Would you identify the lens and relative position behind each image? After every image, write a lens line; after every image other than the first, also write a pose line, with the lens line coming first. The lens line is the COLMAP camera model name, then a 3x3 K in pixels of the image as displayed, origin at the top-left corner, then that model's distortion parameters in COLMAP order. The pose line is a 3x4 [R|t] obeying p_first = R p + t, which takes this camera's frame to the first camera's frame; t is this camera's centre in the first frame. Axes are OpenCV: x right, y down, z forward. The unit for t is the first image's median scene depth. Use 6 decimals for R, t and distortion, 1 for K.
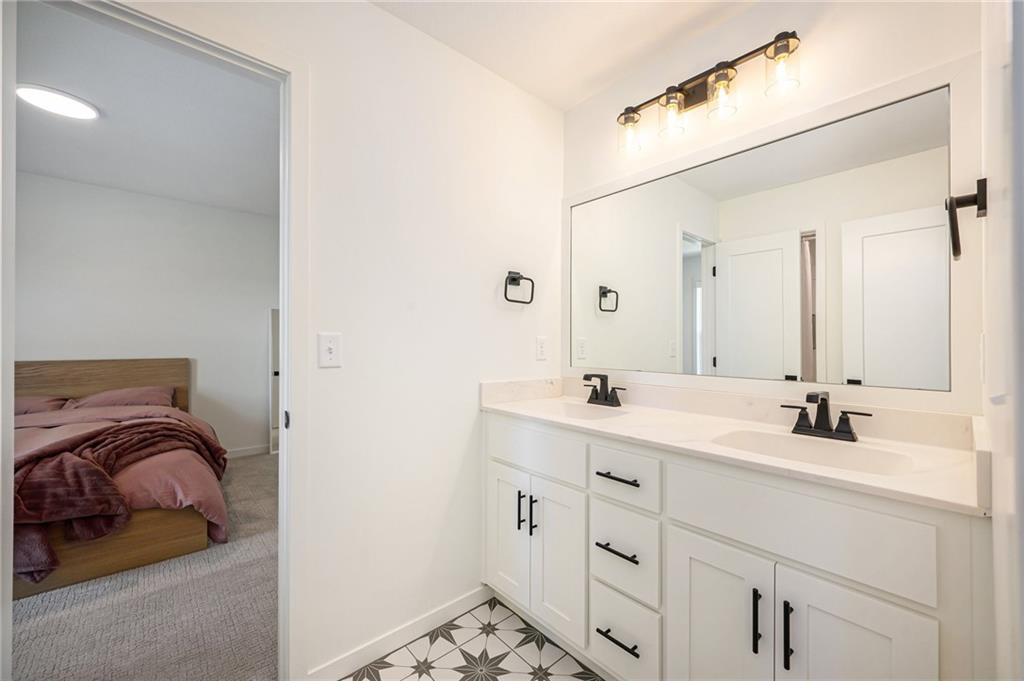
lens RADIAL K [[406.5, 0, 510.3], [0, 406.5, 341.4], [0, 0, 1]] dist [-0.021331, -0.000784]
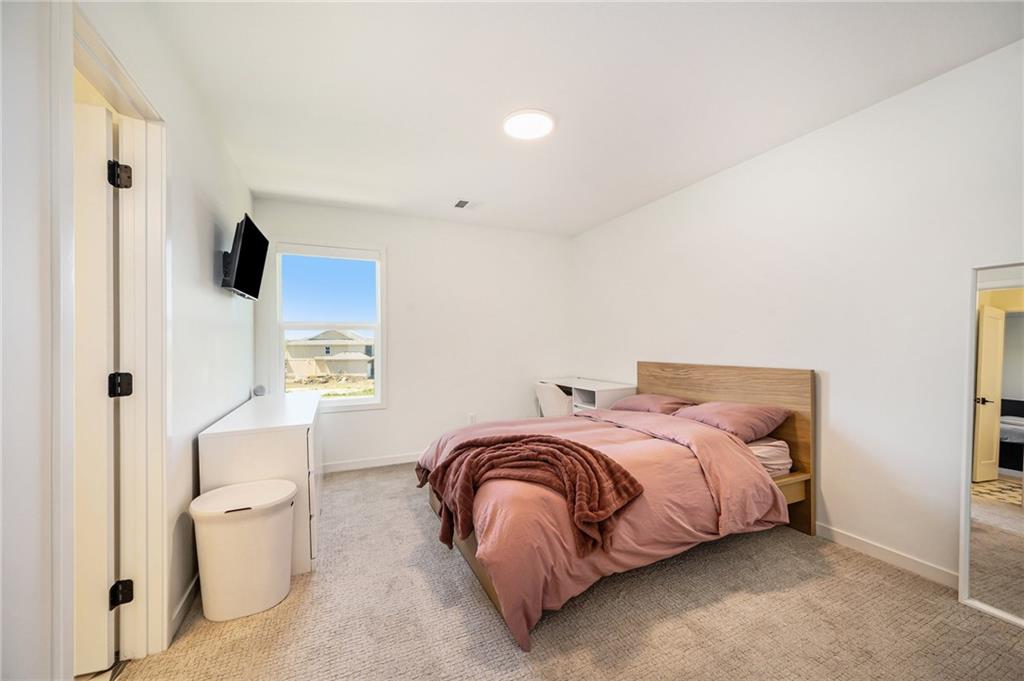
lens RADIAL K [[406.5, 0, 510.6], [0, 406.5, 347.2], [0, 0, 1]] dist [-0.021331, -0.000784]
pose [[-0.303787, 0.006977, -0.952715, -0.058861], [-0.001972, 0.999966, 0.007952, 0.001049], [0.952738, 0.004295, -0.303763, 0.897443]]
